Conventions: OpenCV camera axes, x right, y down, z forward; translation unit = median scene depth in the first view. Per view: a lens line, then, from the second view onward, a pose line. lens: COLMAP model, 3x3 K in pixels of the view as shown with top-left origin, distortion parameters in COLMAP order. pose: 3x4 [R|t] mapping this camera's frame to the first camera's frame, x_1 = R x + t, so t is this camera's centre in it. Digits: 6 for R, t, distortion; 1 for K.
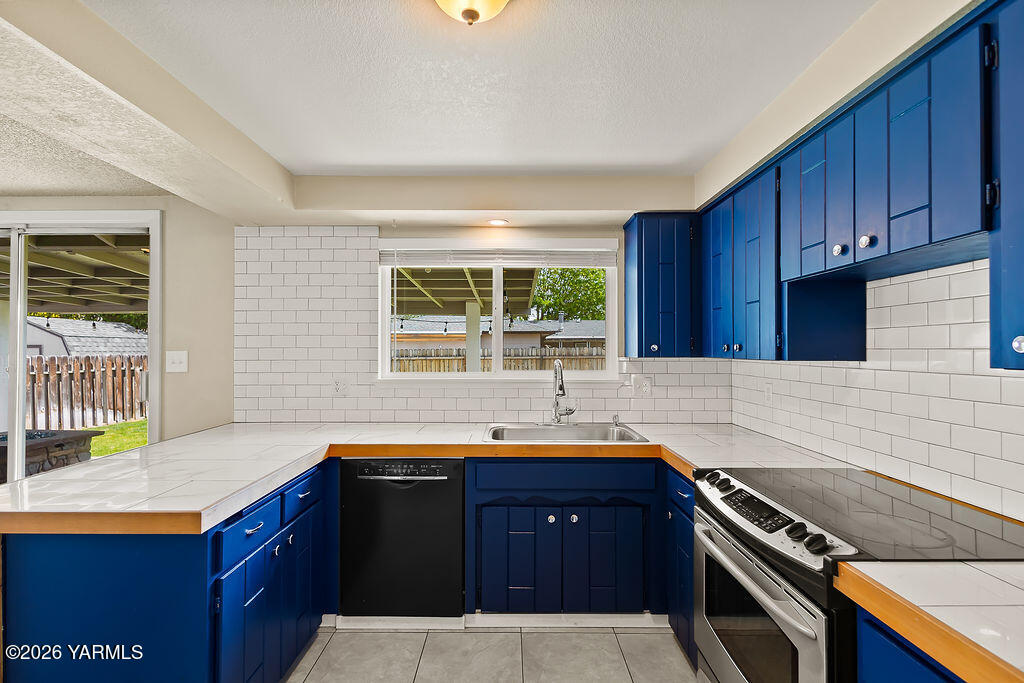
lens RADIAL K [[477.8, 0, 508.5], [0, 477.8, 339.3], [0, 0, 1]] dist [0.000765, 0.000192]
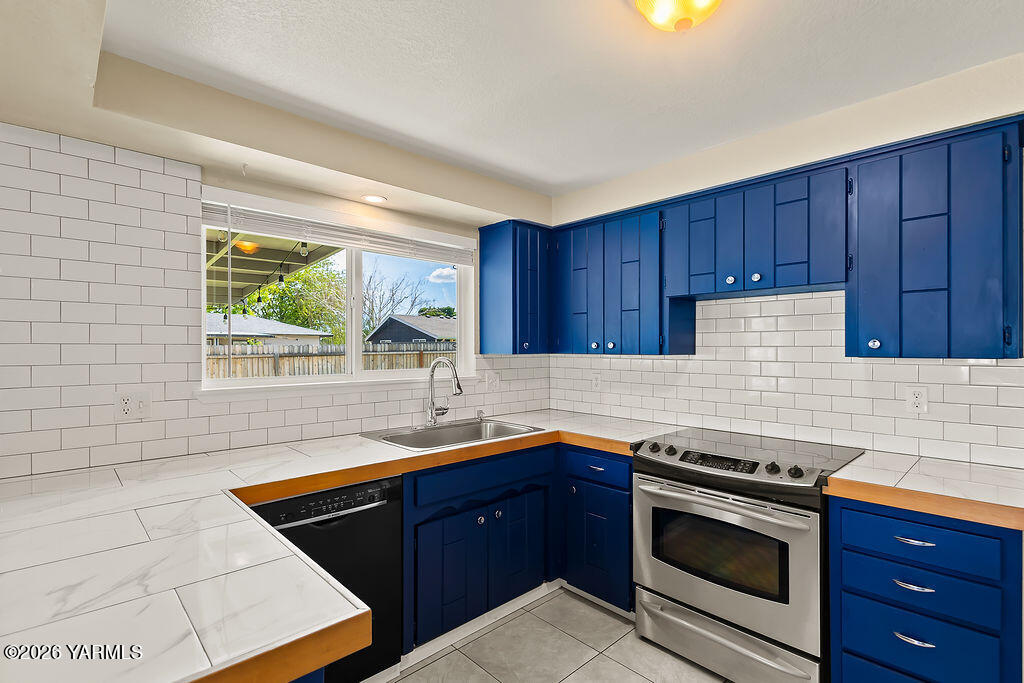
lens RADIAL K [[478.2, 0, 512.0], [0, 478.2, 341.5], [0, 0, 1]] dist [0.001690, 0.000069]
pose [[0.724641, 0.008283, 0.689077, -0.537008], [-0.014270, 0.999894, 0.002987, 0.006951], [-0.688979, -0.011998, 0.724682, 0.249542]]
